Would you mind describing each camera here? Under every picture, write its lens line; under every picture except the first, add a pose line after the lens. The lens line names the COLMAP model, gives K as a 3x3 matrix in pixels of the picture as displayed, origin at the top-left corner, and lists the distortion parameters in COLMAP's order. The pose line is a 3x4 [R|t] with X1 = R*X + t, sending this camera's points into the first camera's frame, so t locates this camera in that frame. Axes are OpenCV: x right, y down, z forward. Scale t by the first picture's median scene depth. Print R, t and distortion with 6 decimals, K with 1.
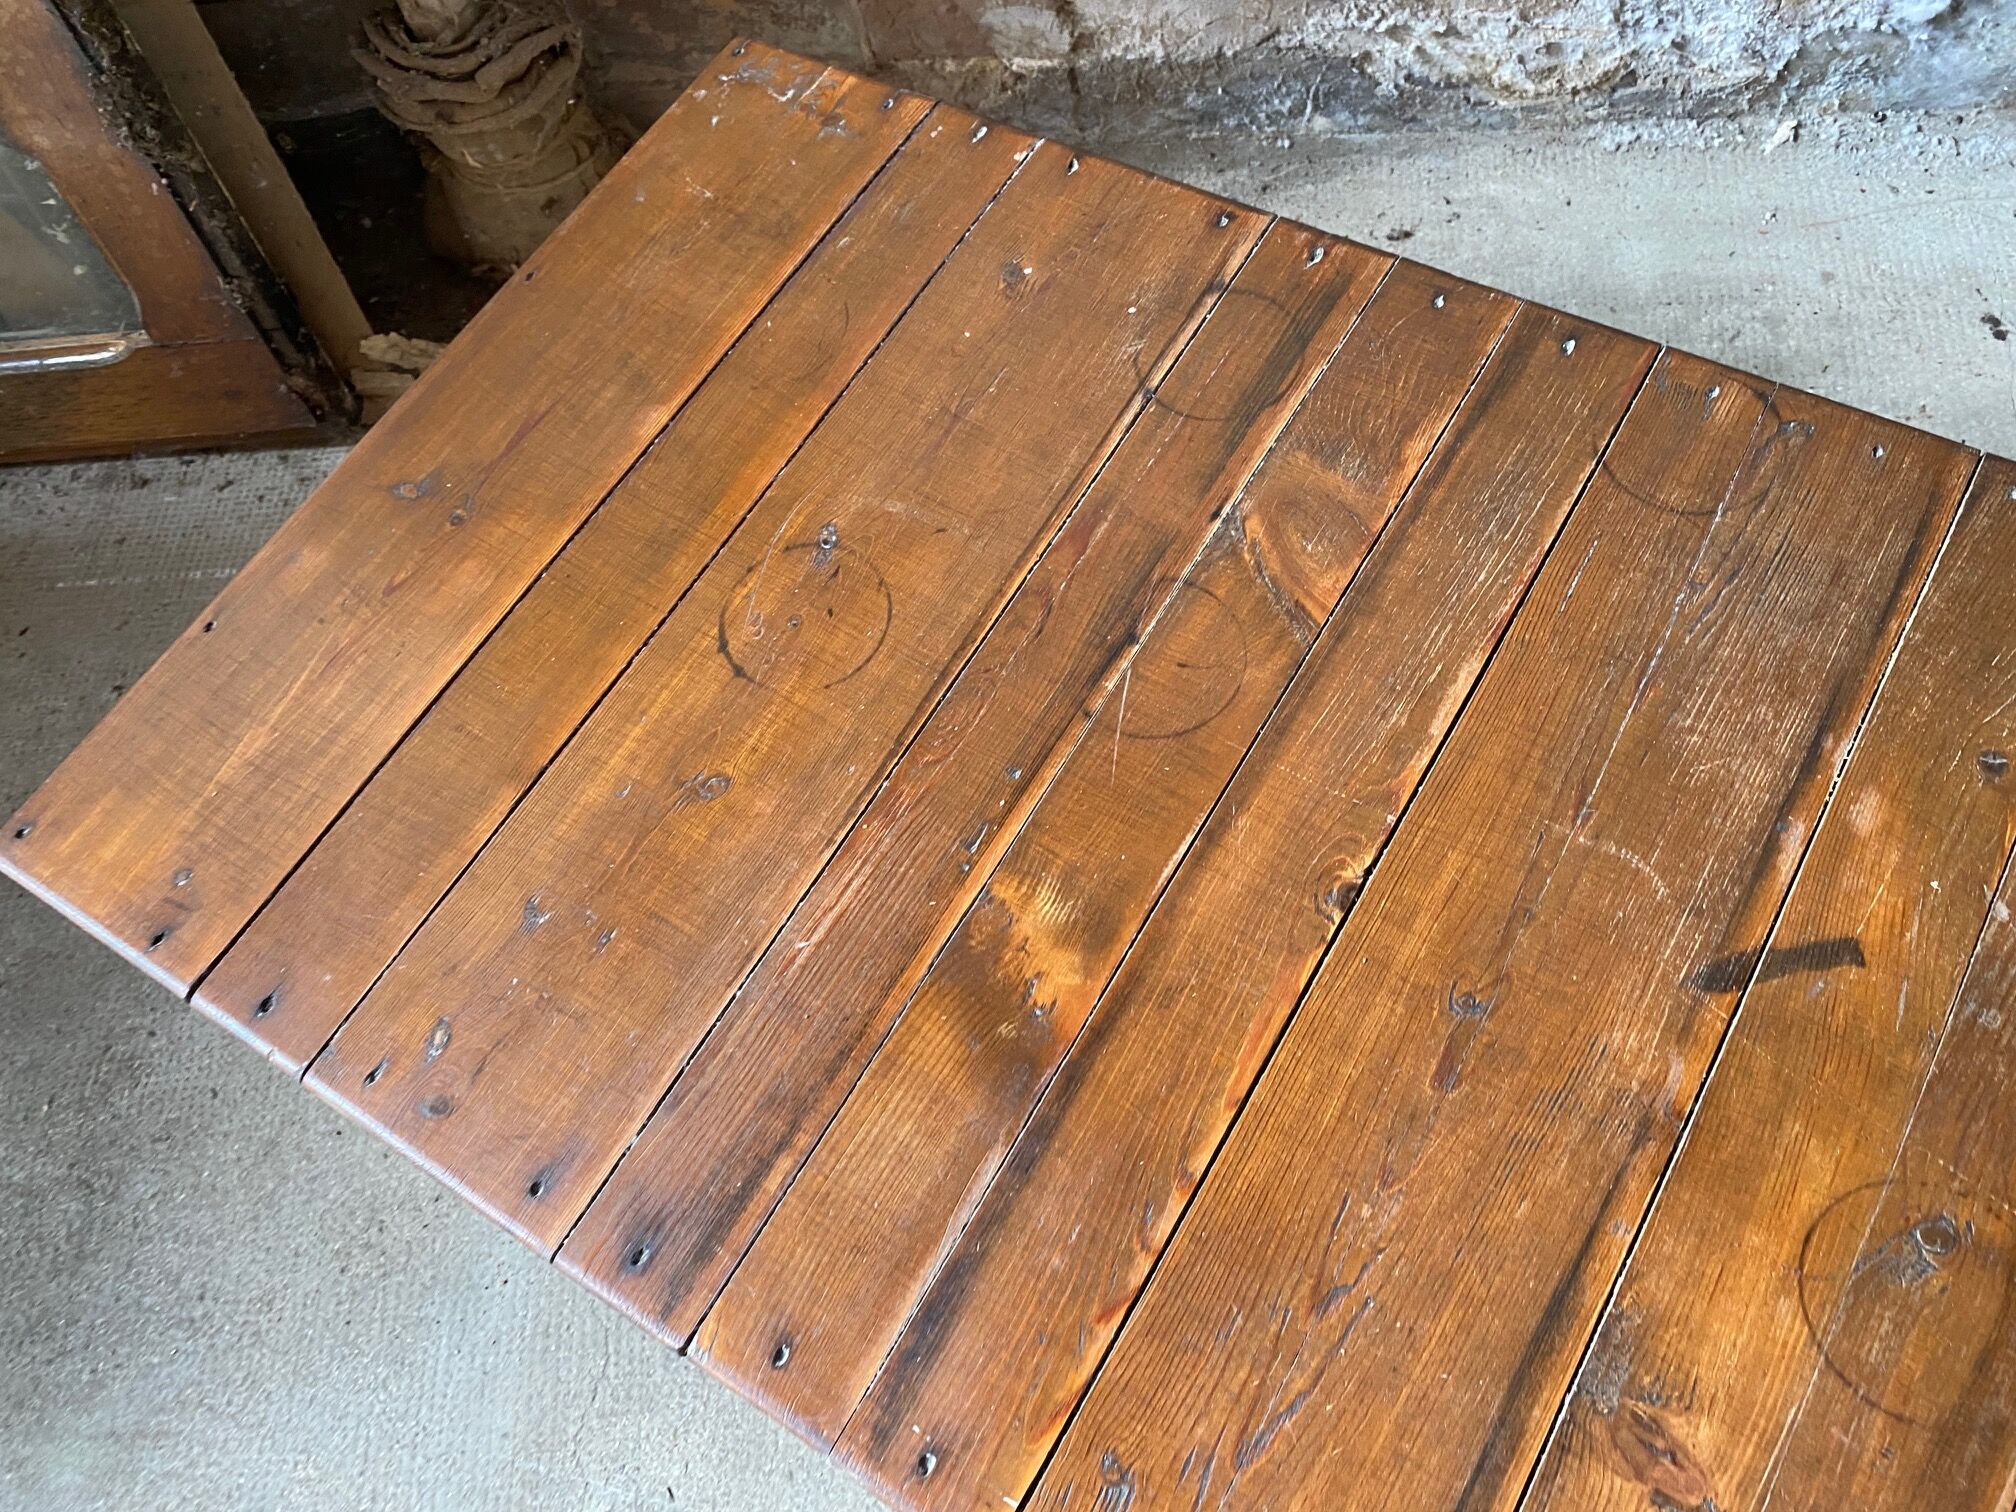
lens RADIAL K [[1542.0, 0, 999.9], [0, 1542.0, 754.2], [0, 0, 1]] dist [0.013612, -0.011855]
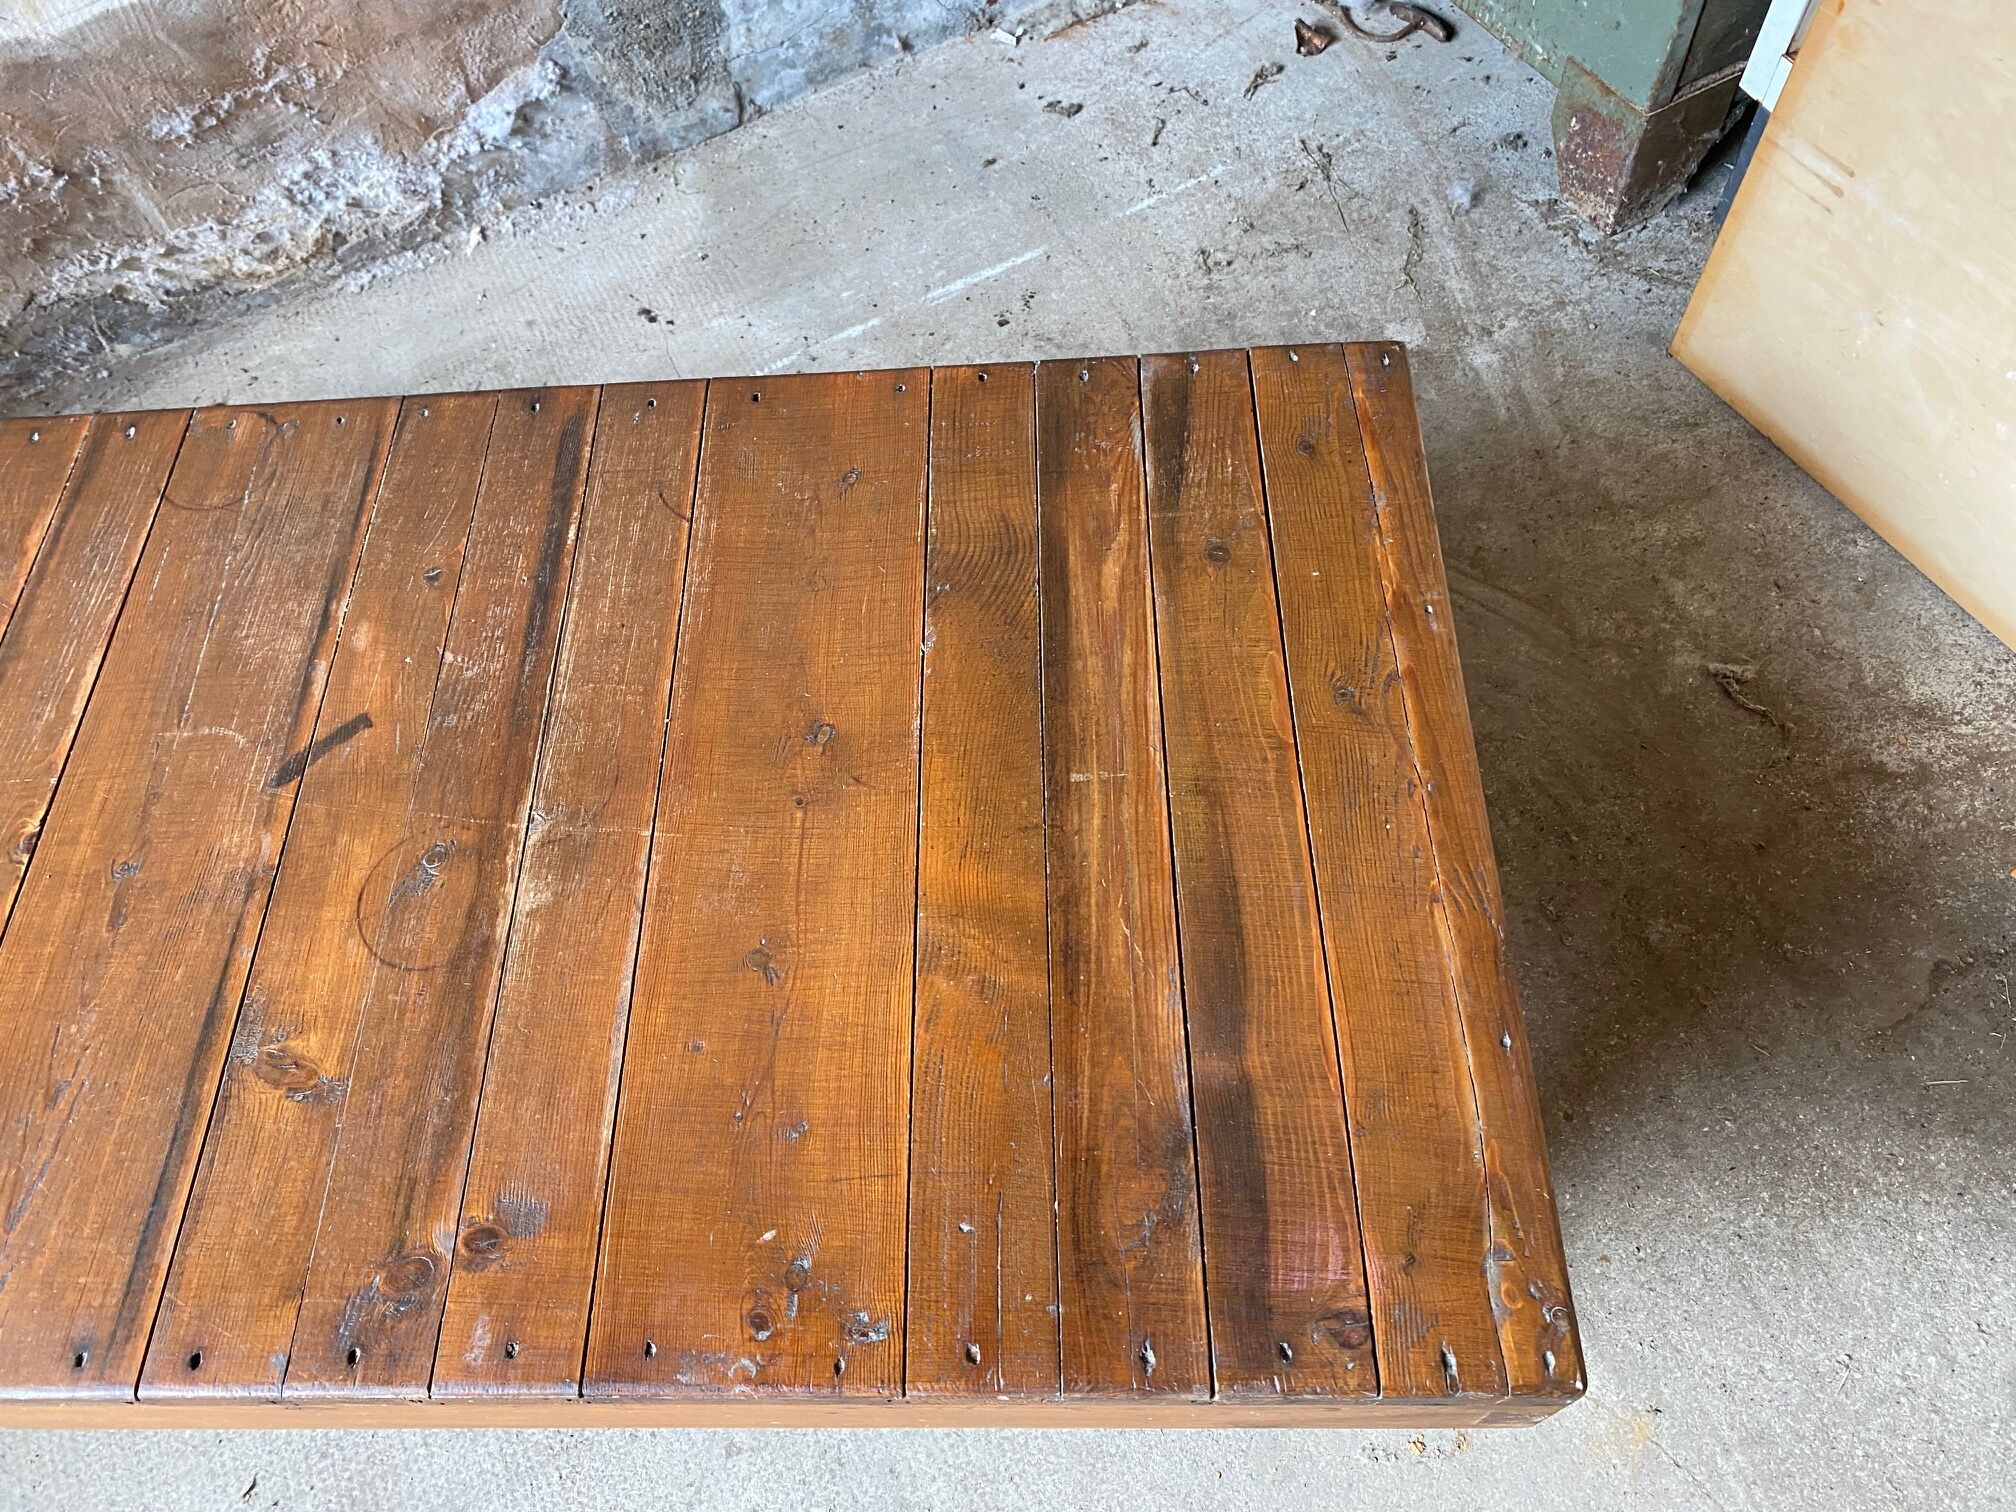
lens RADIAL K [[1542.0, 0, 983.6], [0, 1542.0, 735.4], [0, 0, 1]] dist [0.013612, -0.011855]
pose [[0.852897, -0.412026, 0.320625, 0.528930], [0.450334, 0.891313, -0.052537, 0.444720], [-0.264131, 0.189197, 0.945748, -0.510181]]
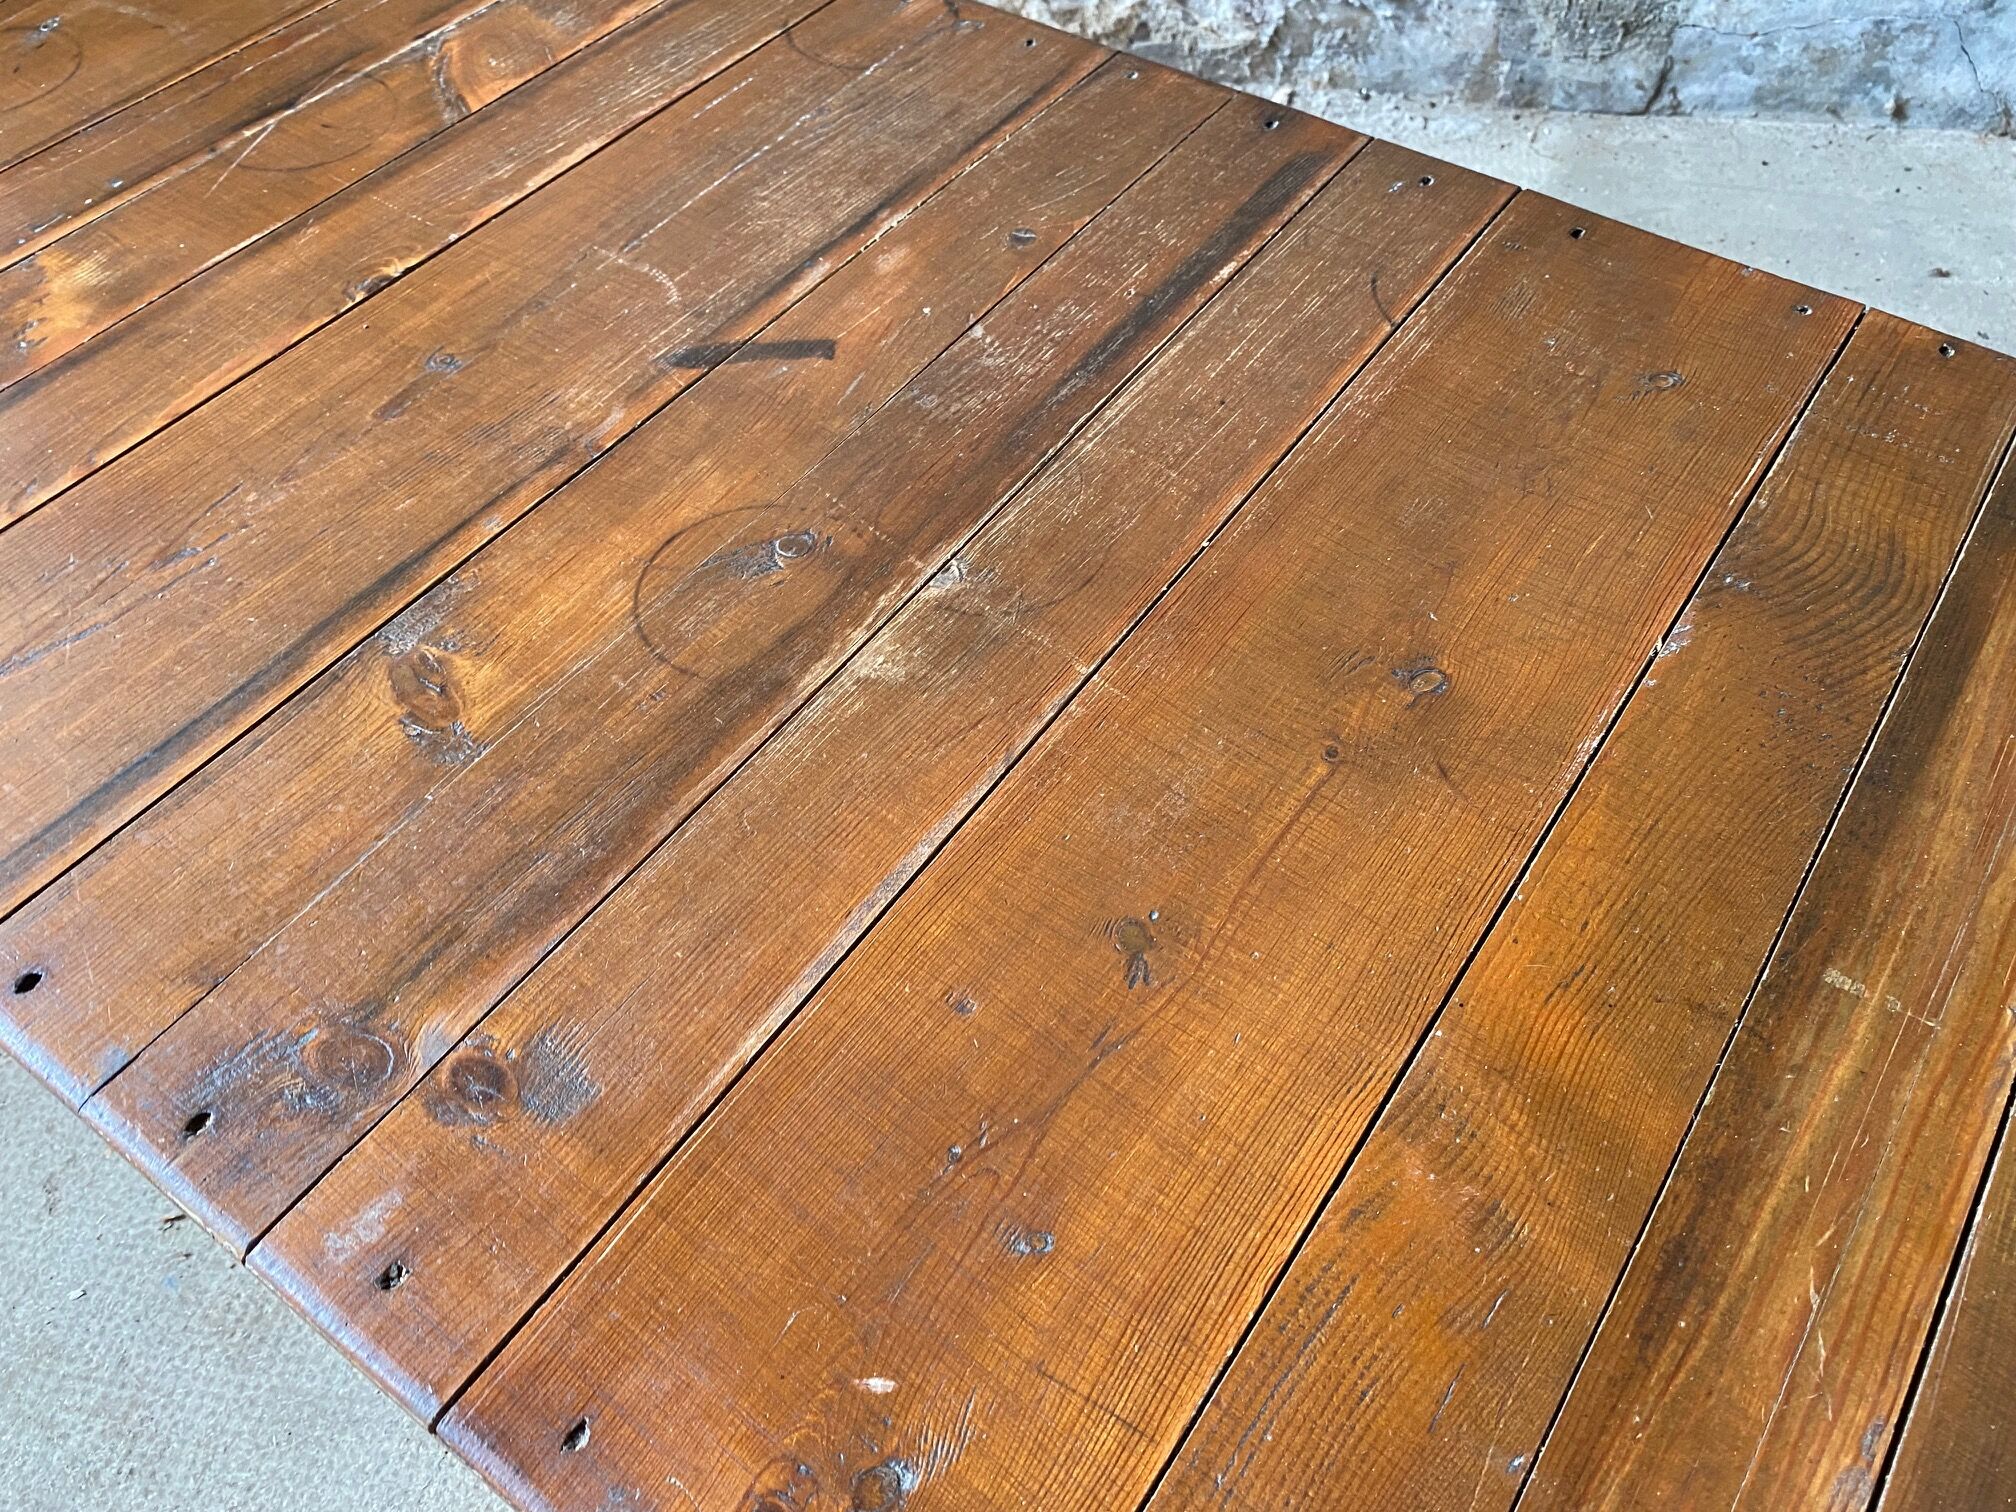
lens RADIAL K [[1542.0, 0, 1013.9], [0, 1542.0, 759.4], [0, 0, 1]] dist [0.013612, -0.011855]
pose [[0.990619, 0.123642, 0.058187, 0.593066], [-0.111457, 0.977437, -0.179426, 0.508633], [-0.079059, 0.171258, 0.982049, 0.046856]]
